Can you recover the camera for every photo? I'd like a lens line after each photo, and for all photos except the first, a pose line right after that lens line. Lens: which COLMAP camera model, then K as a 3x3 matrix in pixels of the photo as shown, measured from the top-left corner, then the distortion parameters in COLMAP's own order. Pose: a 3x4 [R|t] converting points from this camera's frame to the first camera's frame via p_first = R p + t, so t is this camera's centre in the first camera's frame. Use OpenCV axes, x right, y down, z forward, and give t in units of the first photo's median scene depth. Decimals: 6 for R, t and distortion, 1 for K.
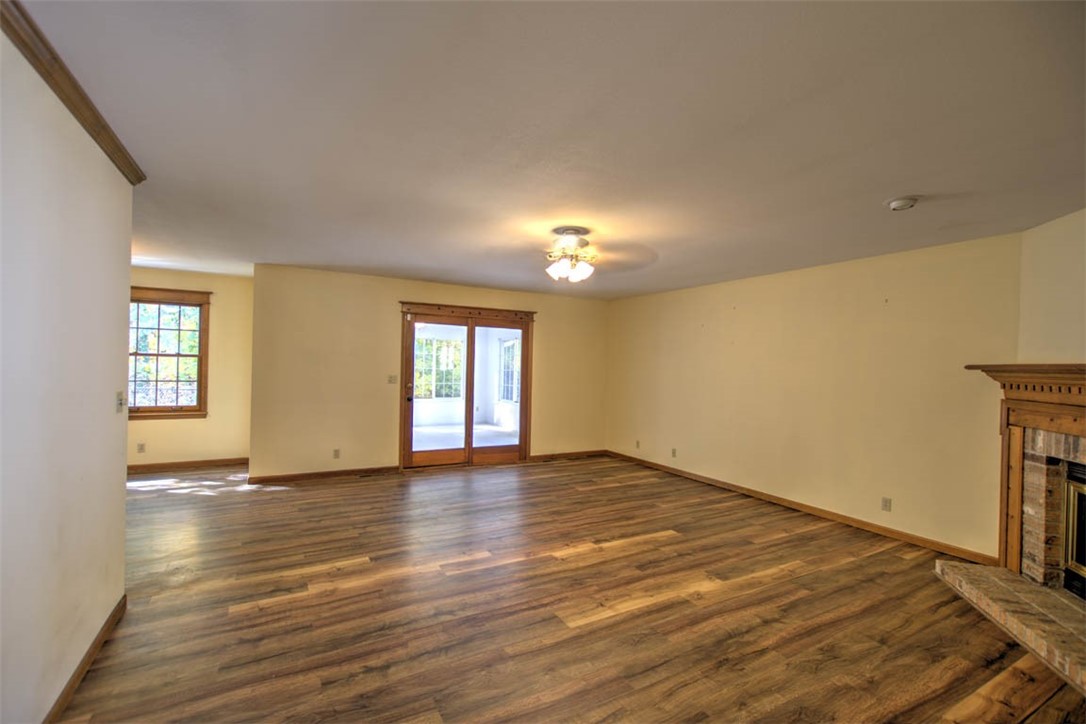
lens RADIAL K [[471.4, 0, 534.9], [0, 471.4, 368.5], [0, 0, 1]] dist [0.007501, -0.002847]
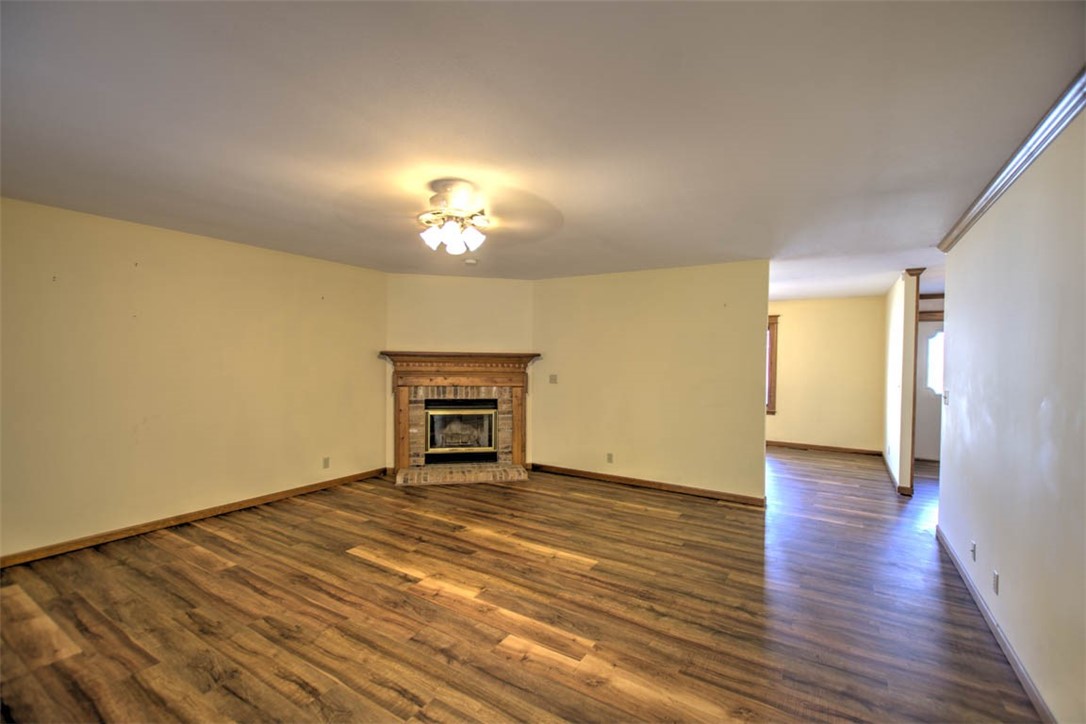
lens RADIAL K [[471.4, 0, 542.9], [0, 471.4, 364.0], [0, 0, 1]] dist [0.007501, -0.002847]
pose [[-0.485078, -0.040374, 0.873539, -0.770297], [-0.016172, 0.999177, 0.037200, -0.035956], [-0.874322, 0.003918, -0.485331, 1.402660]]
